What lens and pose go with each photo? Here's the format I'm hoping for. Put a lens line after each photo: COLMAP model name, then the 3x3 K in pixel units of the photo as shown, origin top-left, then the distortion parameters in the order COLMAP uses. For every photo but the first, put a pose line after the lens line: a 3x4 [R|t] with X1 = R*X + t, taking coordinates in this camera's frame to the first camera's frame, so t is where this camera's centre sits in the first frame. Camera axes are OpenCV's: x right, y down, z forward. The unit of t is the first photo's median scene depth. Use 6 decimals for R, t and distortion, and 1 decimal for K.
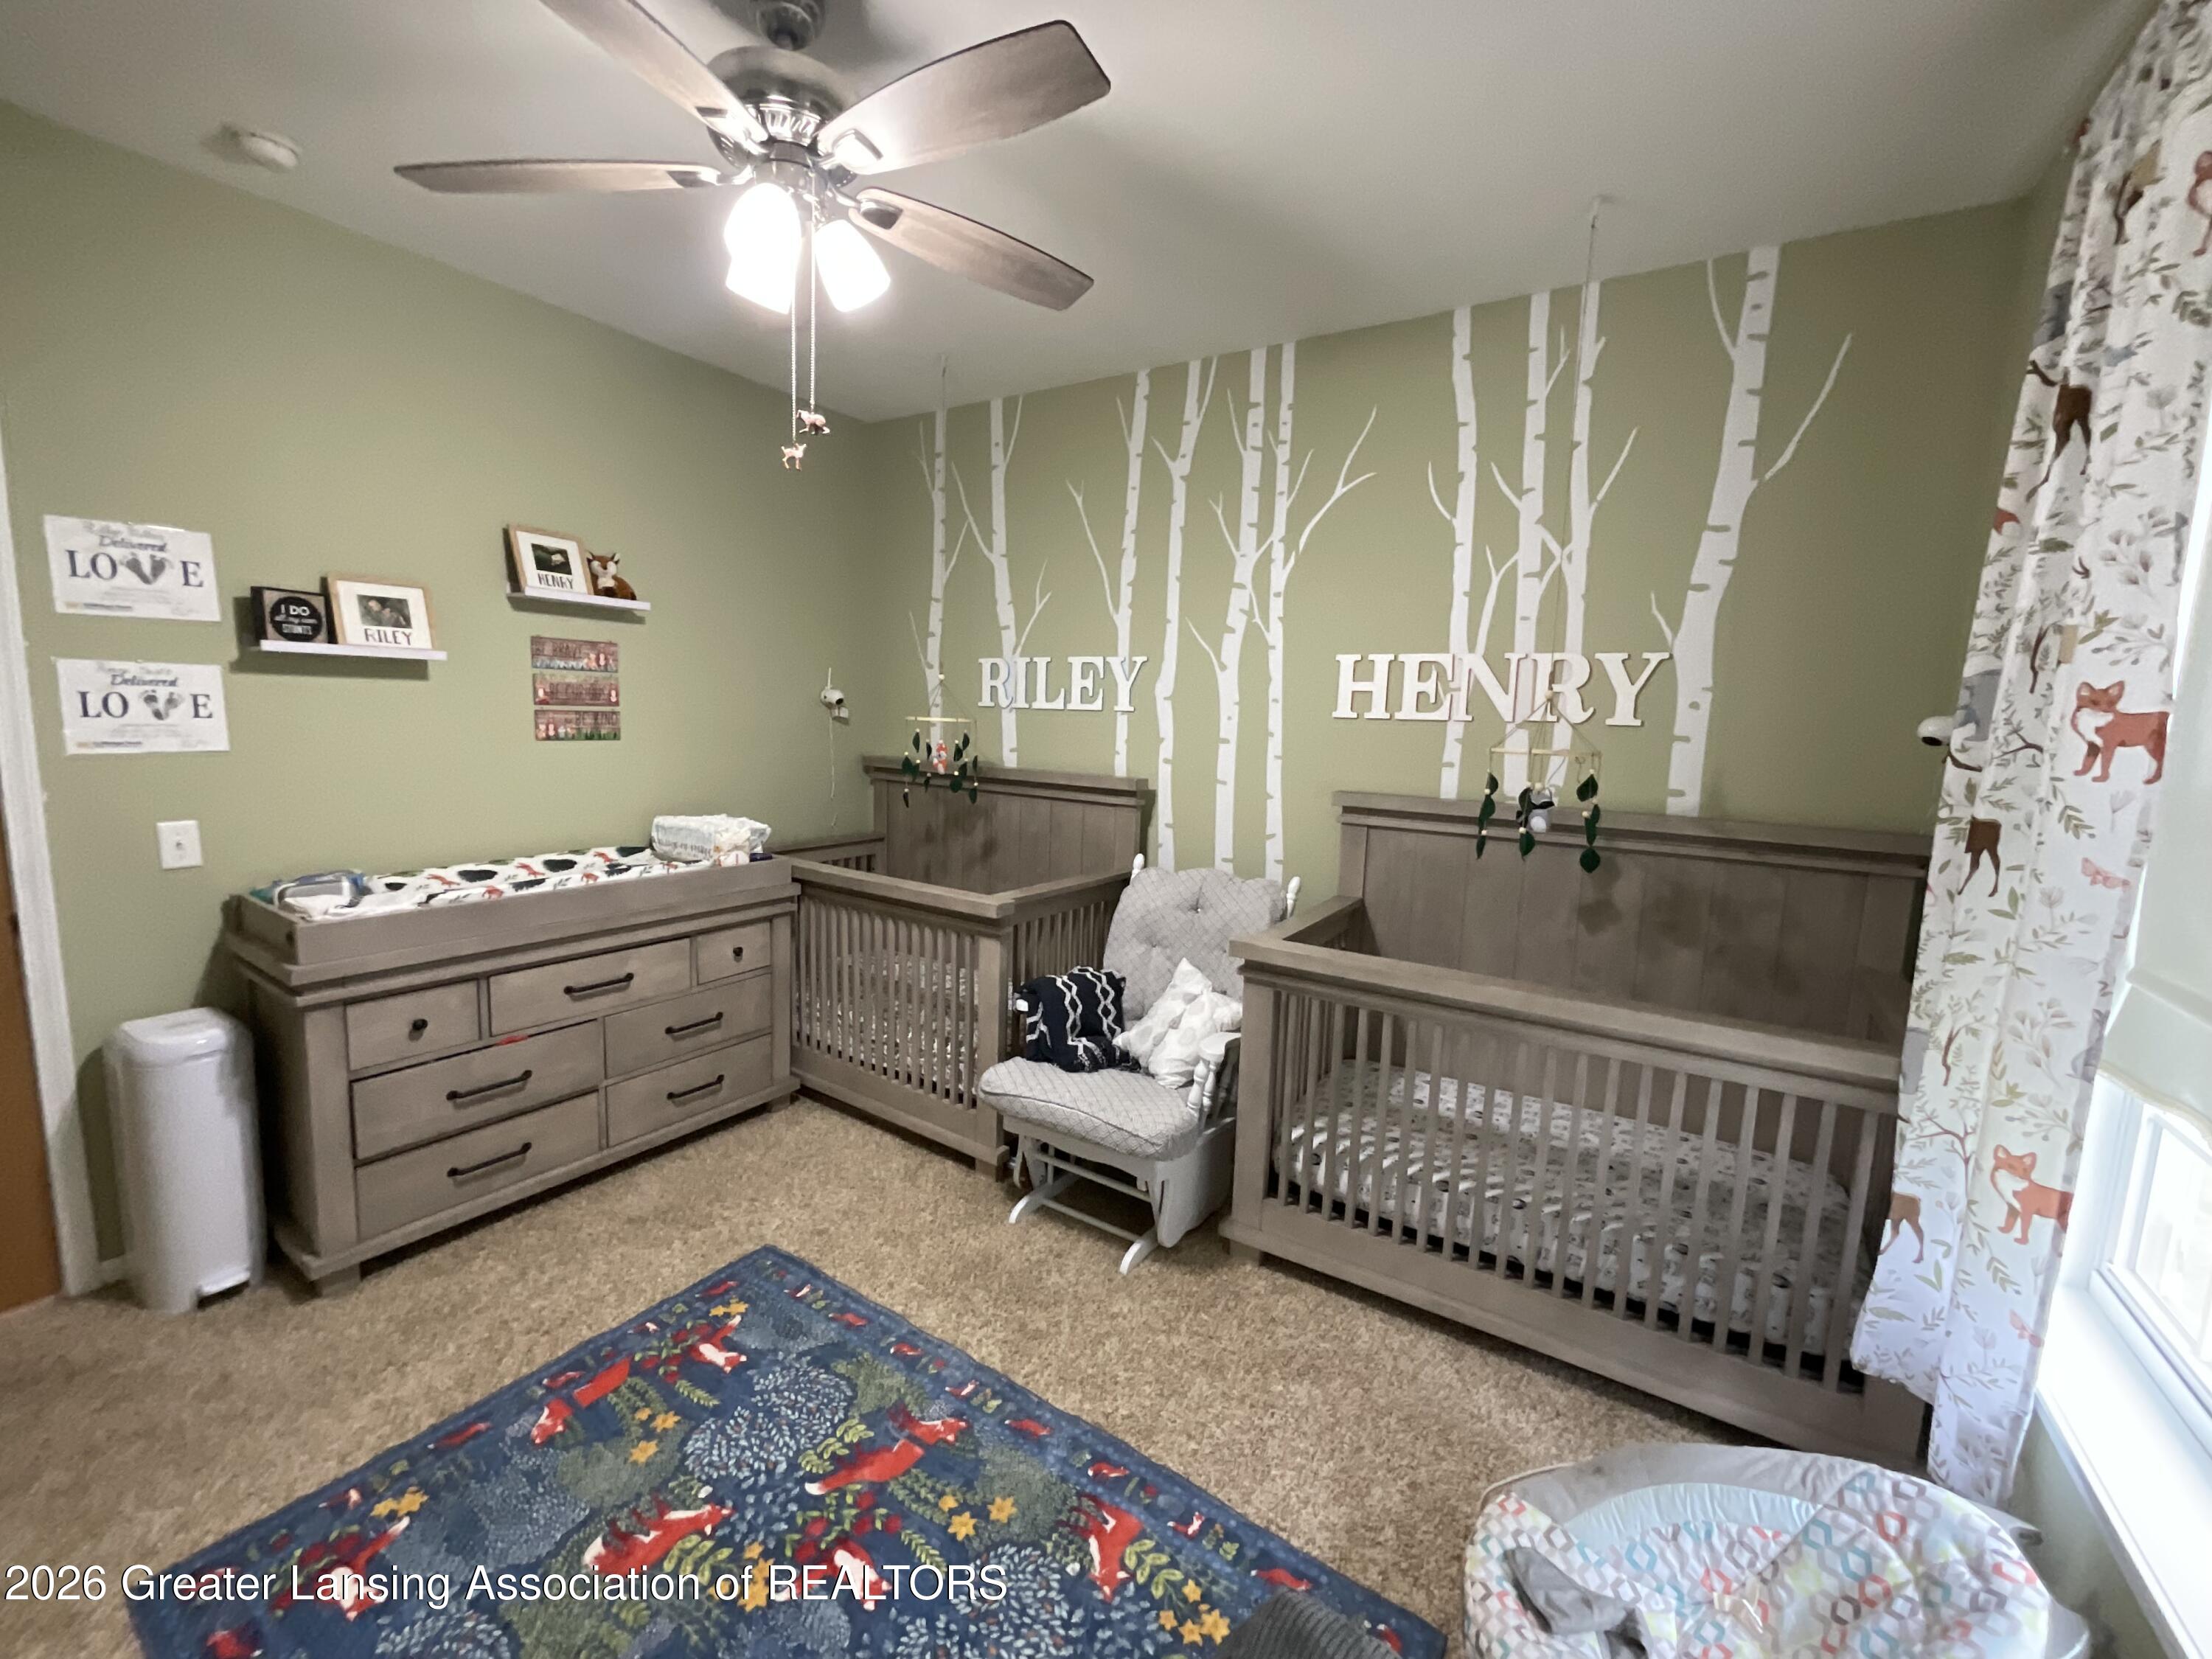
lens RADIAL K [[899.2, 0, 1102.4], [0, 899.2, 833.6], [0, 0, 1]] dist [0.000483, 0.000795]
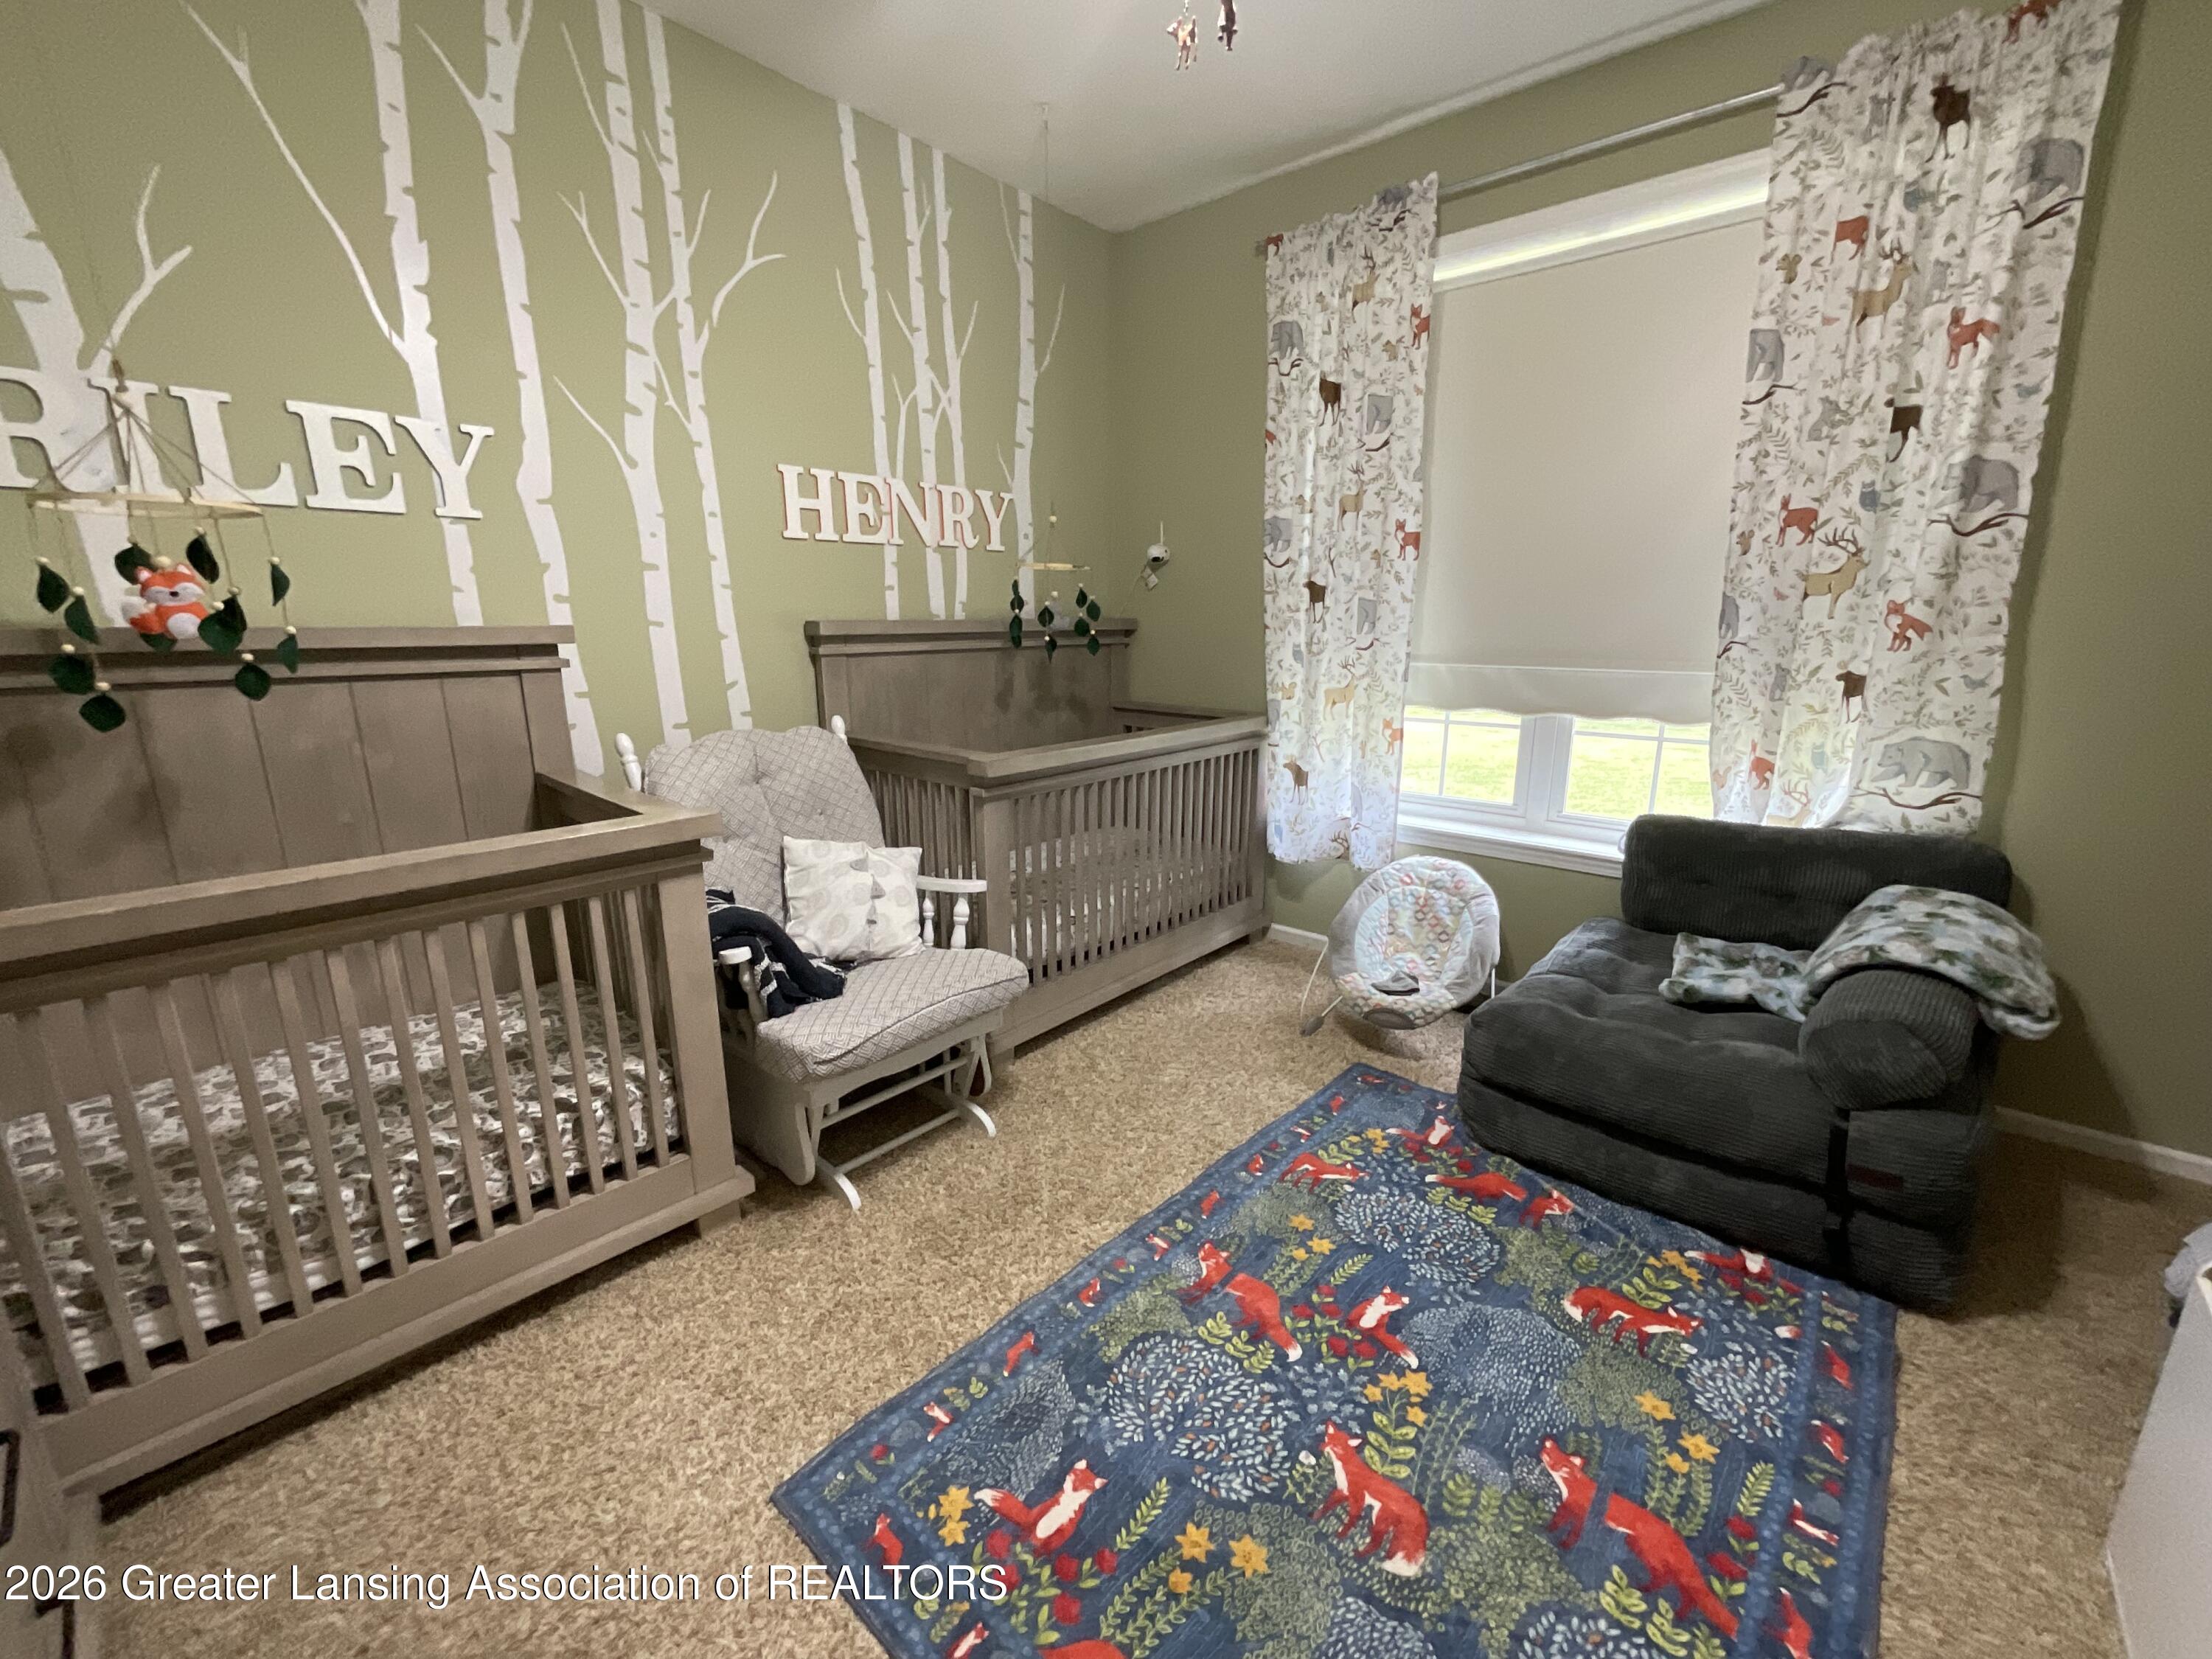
lens RADIAL K [[910.2, 0, 1108.7], [0, 910.2, 829.9], [0, 0, 1]] dist [-0.016338, 0.016077]
pose [[0.142167, -0.262695, 0.954348, -0.685786], [0.138339, 0.959952, 0.243629, -0.028346], [-0.980128, 0.097387, 0.172814, 0.607019]]
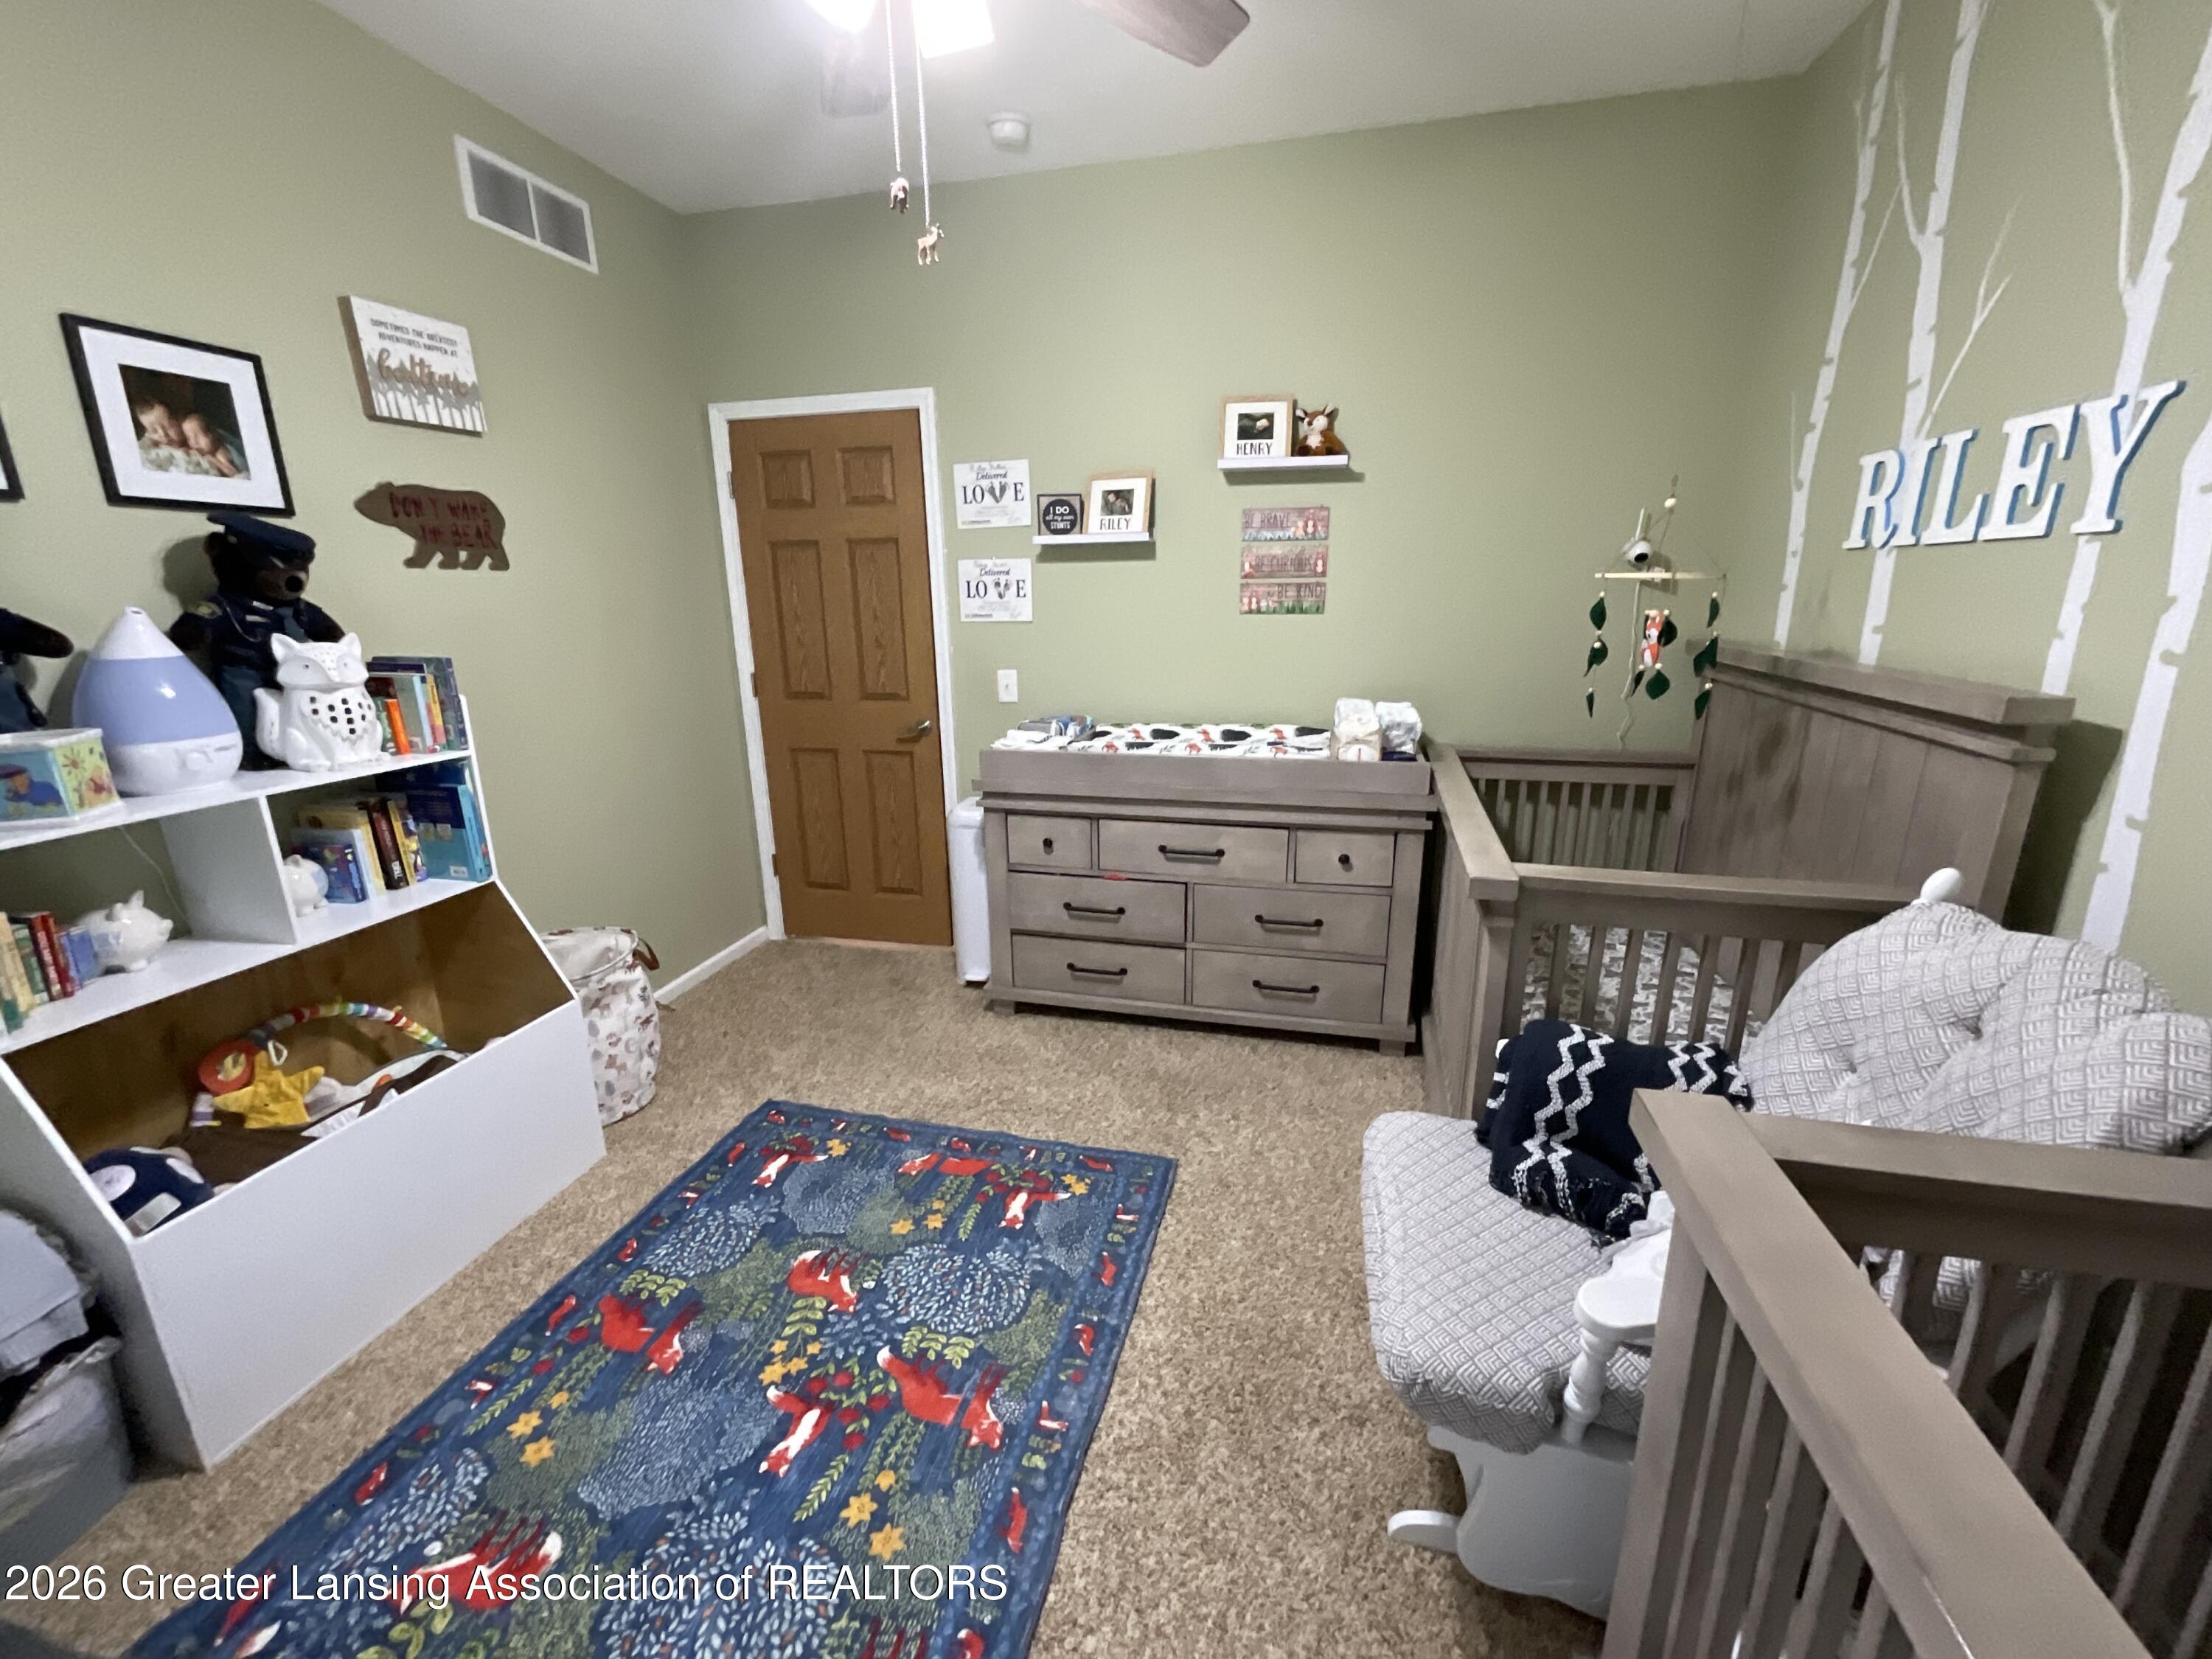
lens RADIAL K [[899.2, 0, 1102.4], [0, 899.2, 833.6], [0, 0, 1]] dist [0.000483, 0.000795]
pose [[0.332602, 0.216198, -0.917951, 0.353616], [-0.102134, 0.975900, 0.192841, -0.042953], [0.937520, 0.029615, 0.346668, 0.537328]]
